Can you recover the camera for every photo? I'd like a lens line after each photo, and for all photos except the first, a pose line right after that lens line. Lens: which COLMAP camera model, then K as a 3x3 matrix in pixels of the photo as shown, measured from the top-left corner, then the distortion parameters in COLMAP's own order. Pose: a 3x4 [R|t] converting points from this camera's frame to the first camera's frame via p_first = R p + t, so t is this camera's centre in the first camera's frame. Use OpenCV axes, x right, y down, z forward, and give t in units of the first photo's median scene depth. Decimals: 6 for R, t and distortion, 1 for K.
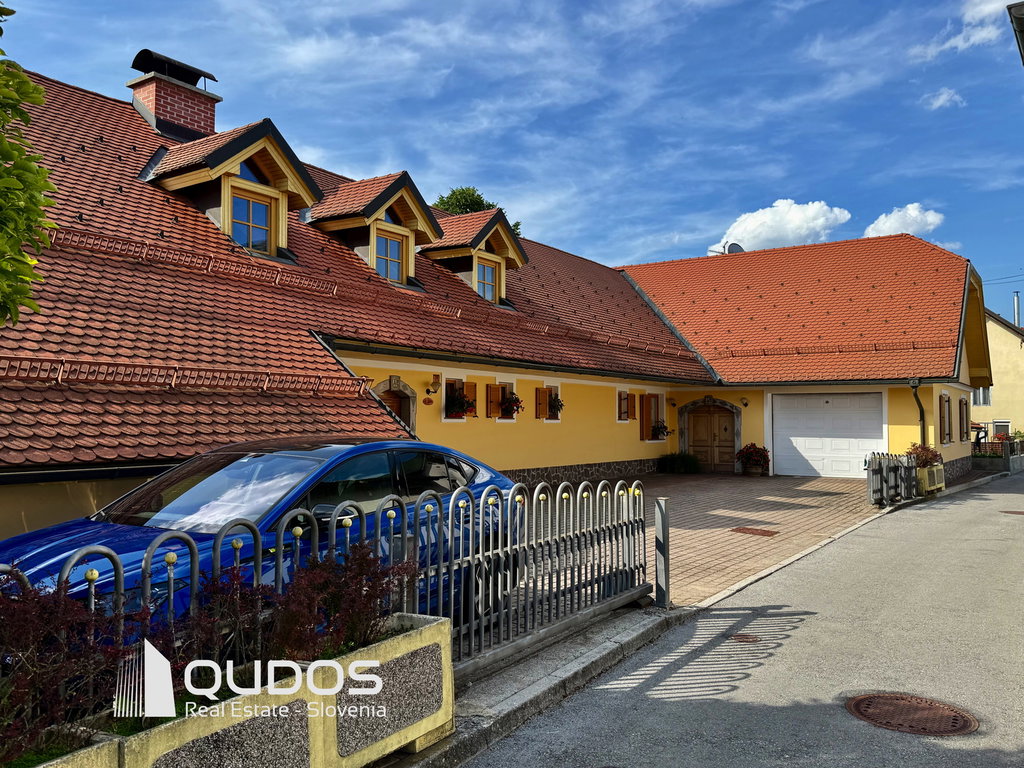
lens RADIAL K [[833.5, 0, 510.1], [0, 833.5, 380.3], [0, 0, 1]] dist [0.139451, -0.243445]
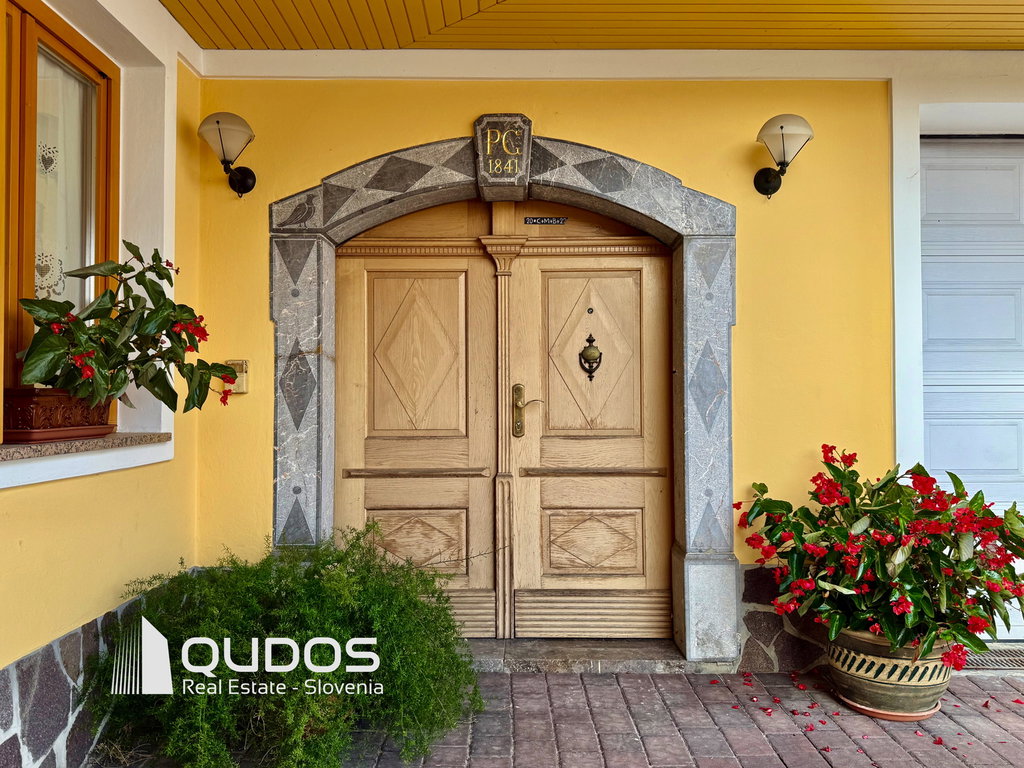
lens RADIAL K [[833.5, 0, 510.1], [0, 833.5, 380.3], [0, 0, 1]] dist [0.139451, -0.243445]
pose [[0.826989, 0.007821, 0.562164, 0.167286], [-0.021848, 0.999595, 0.018233, 0.063077], [-0.561794, -0.027361, 0.826825, 0.929909]]
